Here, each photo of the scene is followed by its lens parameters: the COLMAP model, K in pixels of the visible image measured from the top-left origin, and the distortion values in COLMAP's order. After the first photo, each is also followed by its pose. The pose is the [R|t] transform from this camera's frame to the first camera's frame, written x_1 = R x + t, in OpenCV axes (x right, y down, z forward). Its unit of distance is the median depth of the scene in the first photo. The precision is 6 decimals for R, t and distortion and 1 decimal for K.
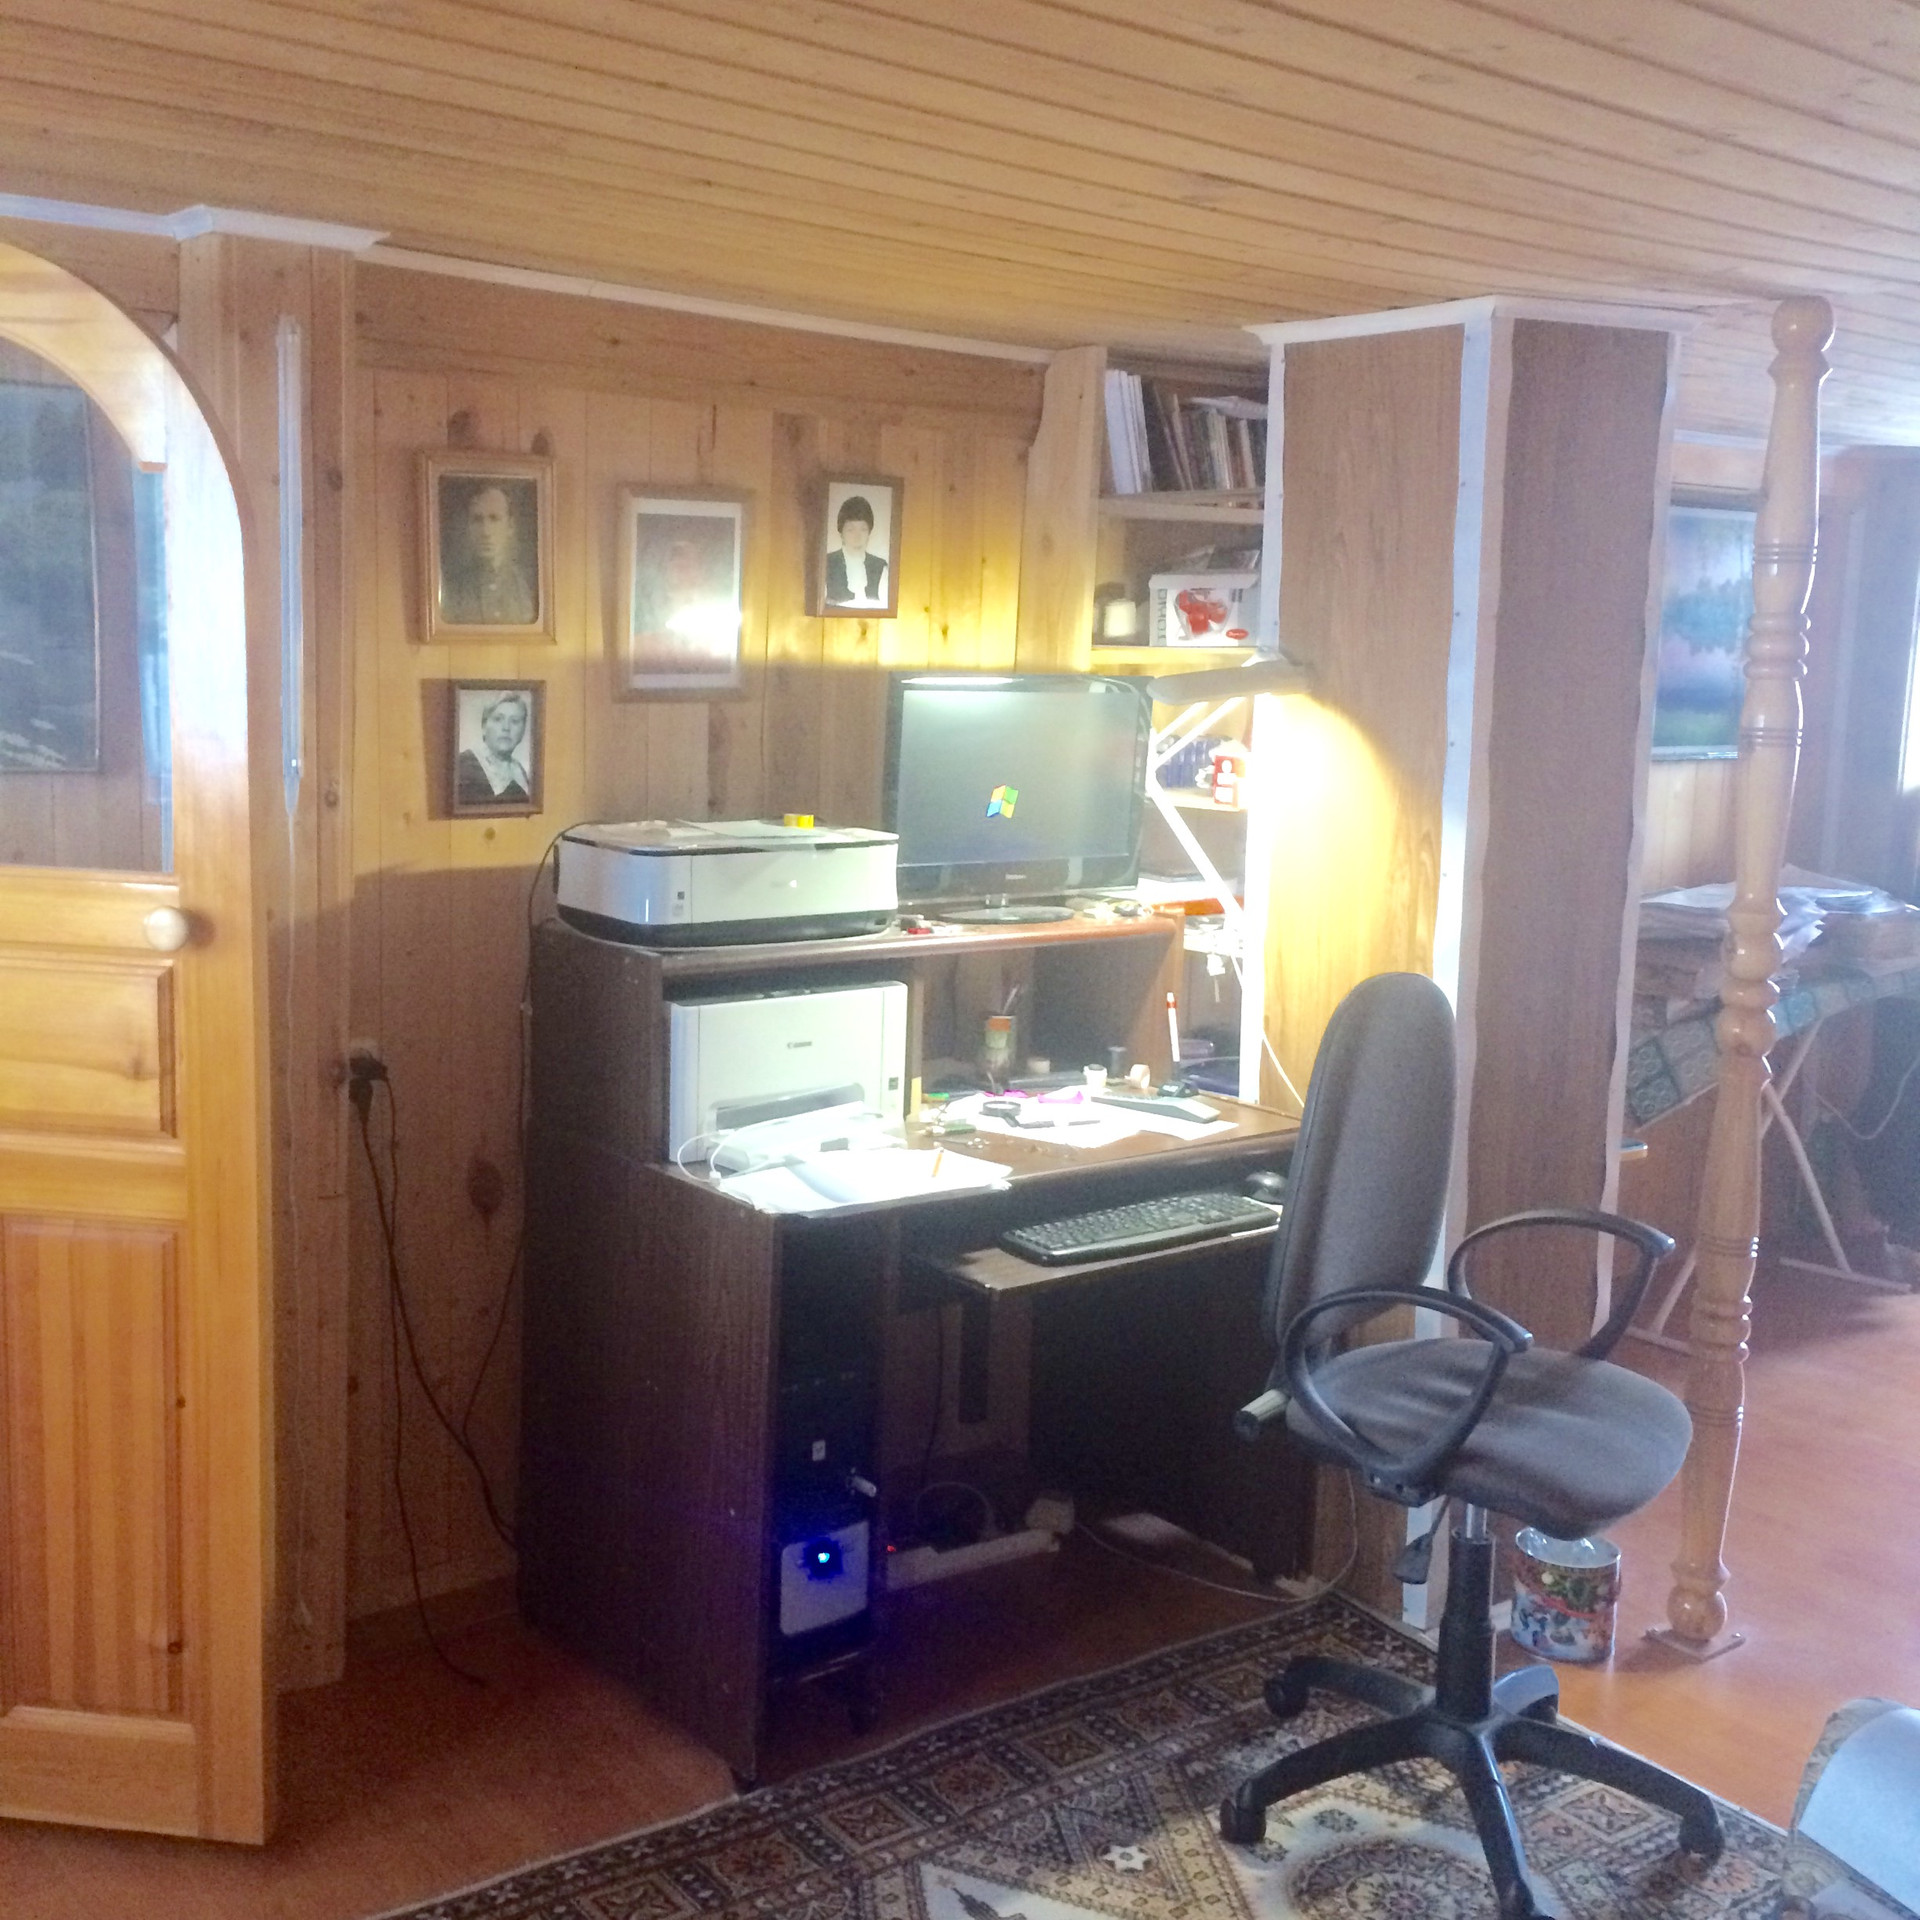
lens RADIAL K [[2167.0, 0, 961.6], [0, 2167.0, 943.5], [0, 0, 1]] dist [0.076021, -0.140862]
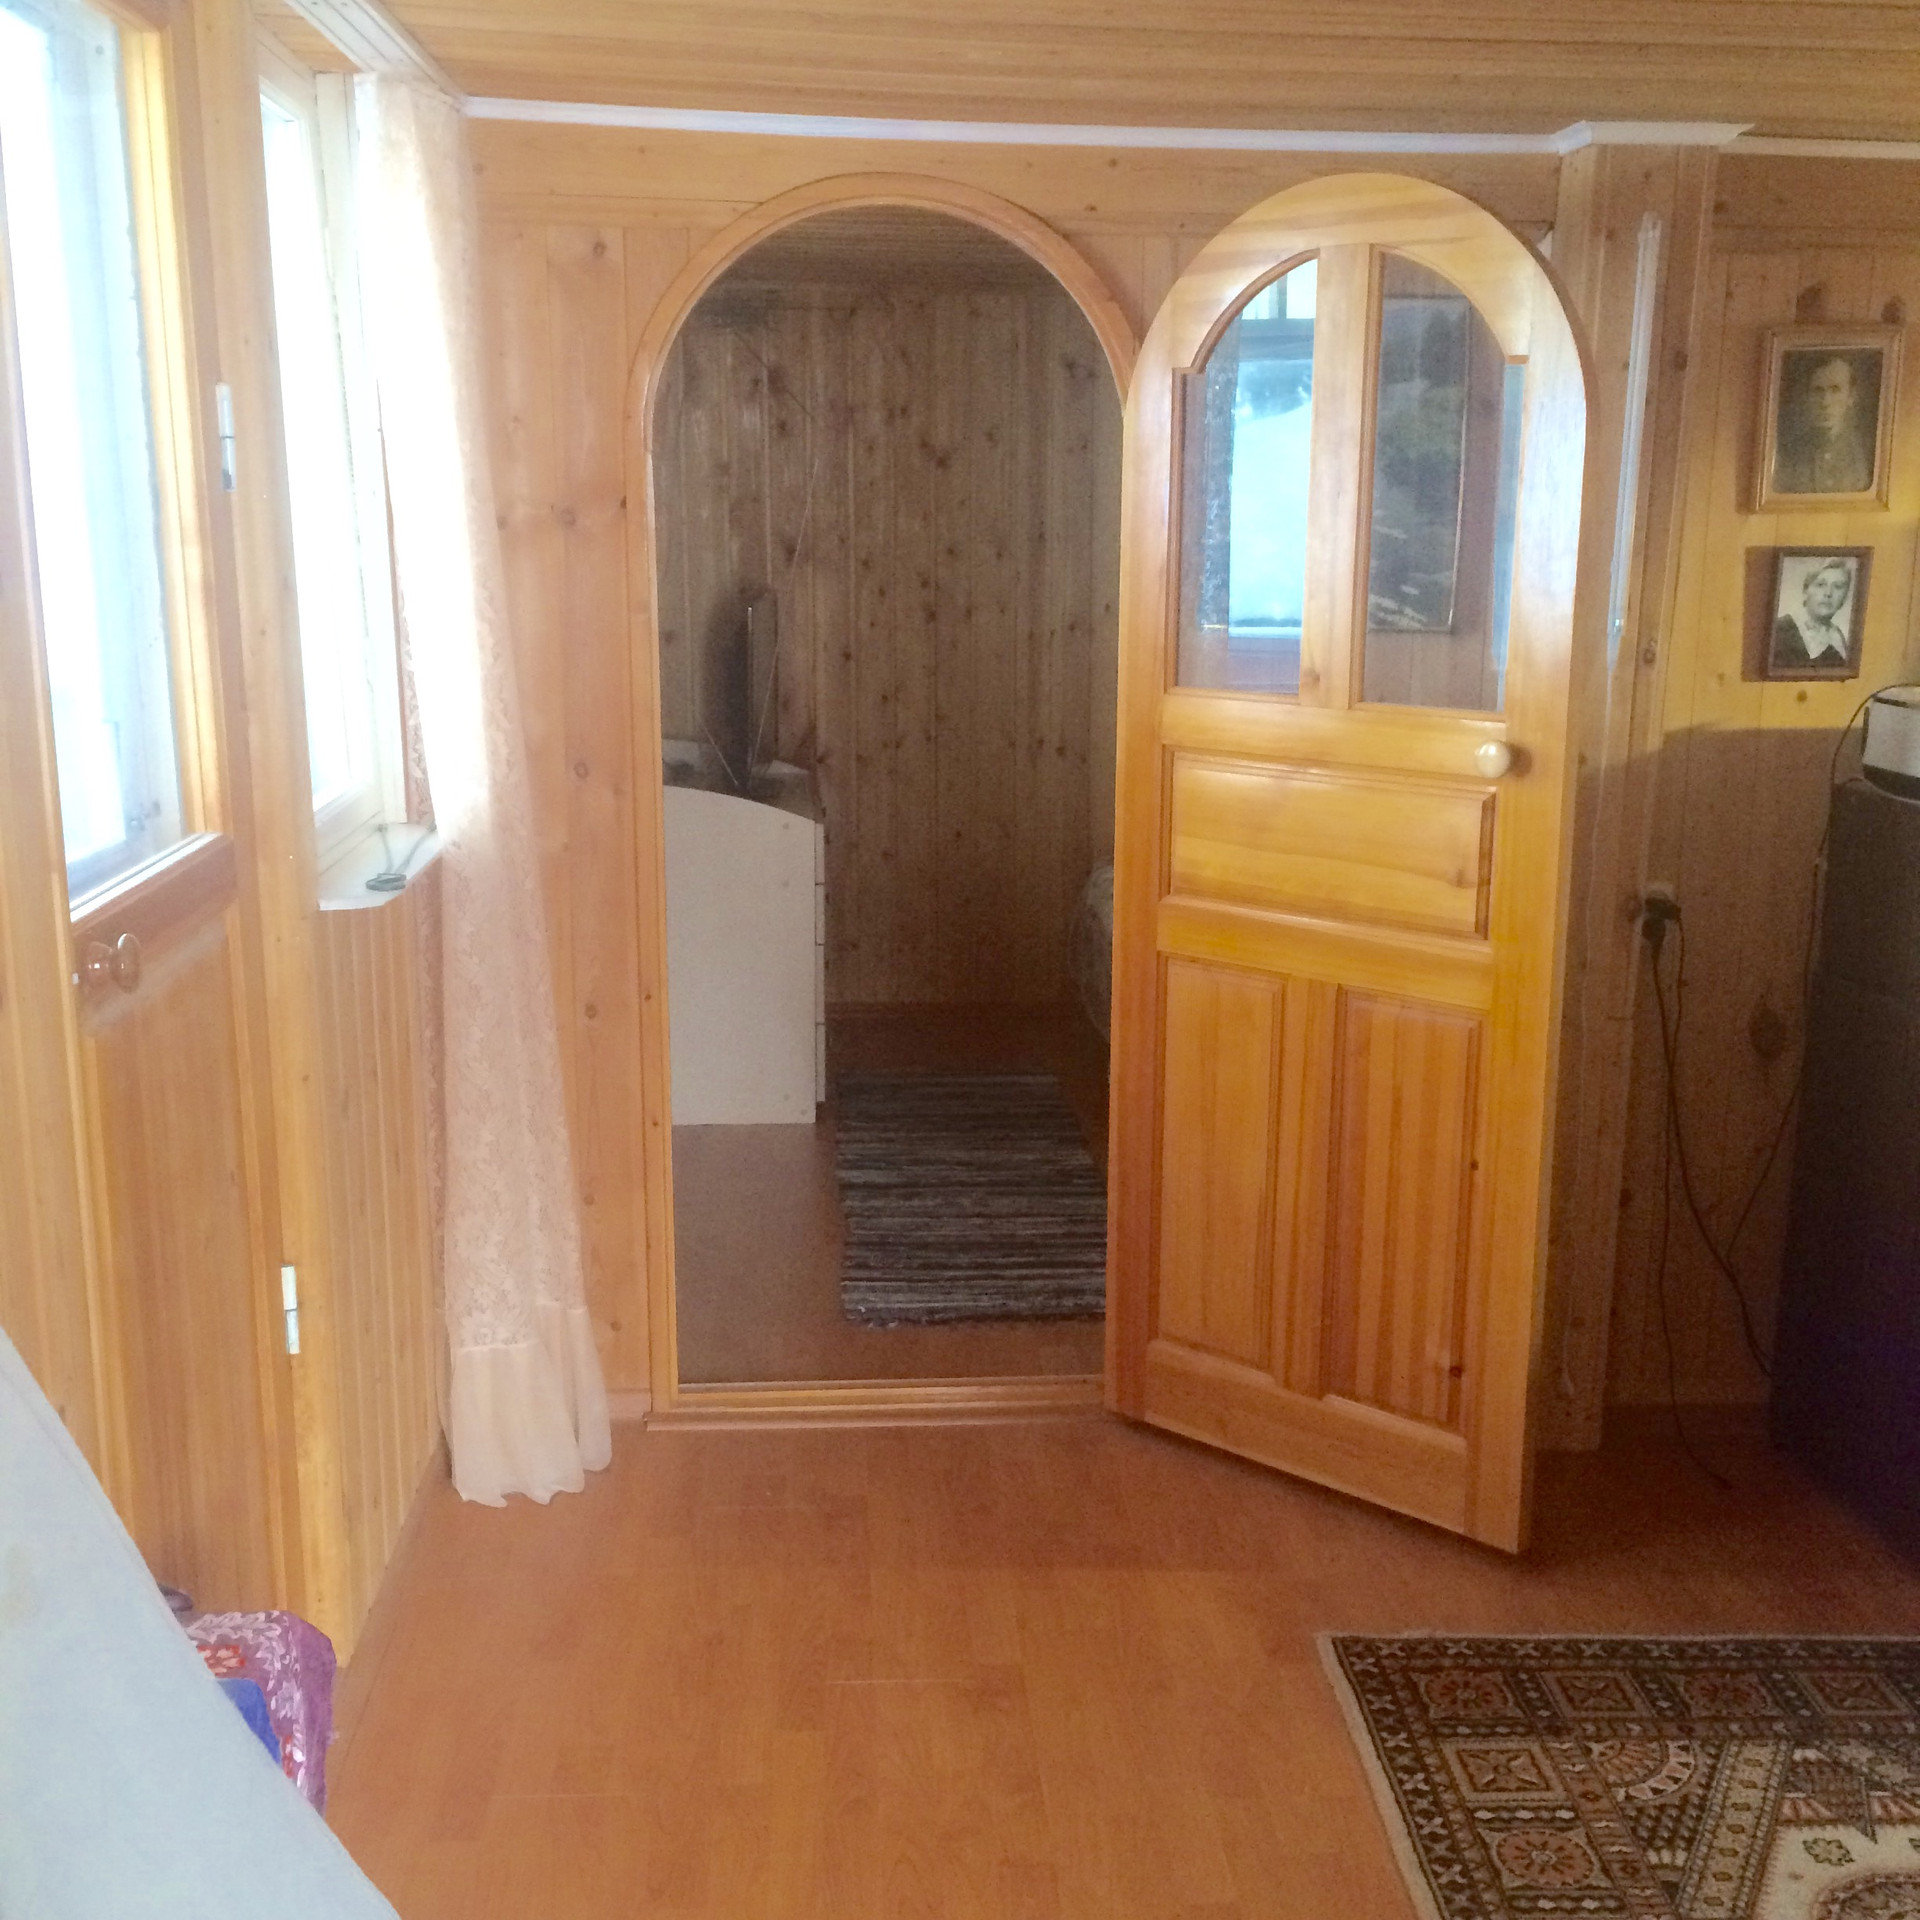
lens RADIAL K [[2128.3, 0, 960.0], [0, 2128.3, 960.0], [0, 0, 1]] dist [0.121729, -0.190442]
pose [[0.825442, 0.091902, -0.556956, 0.044584], [-0.062301, 0.995462, 0.071925, 0.029714], [0.561038, -0.024671, 0.827422, -0.103578]]
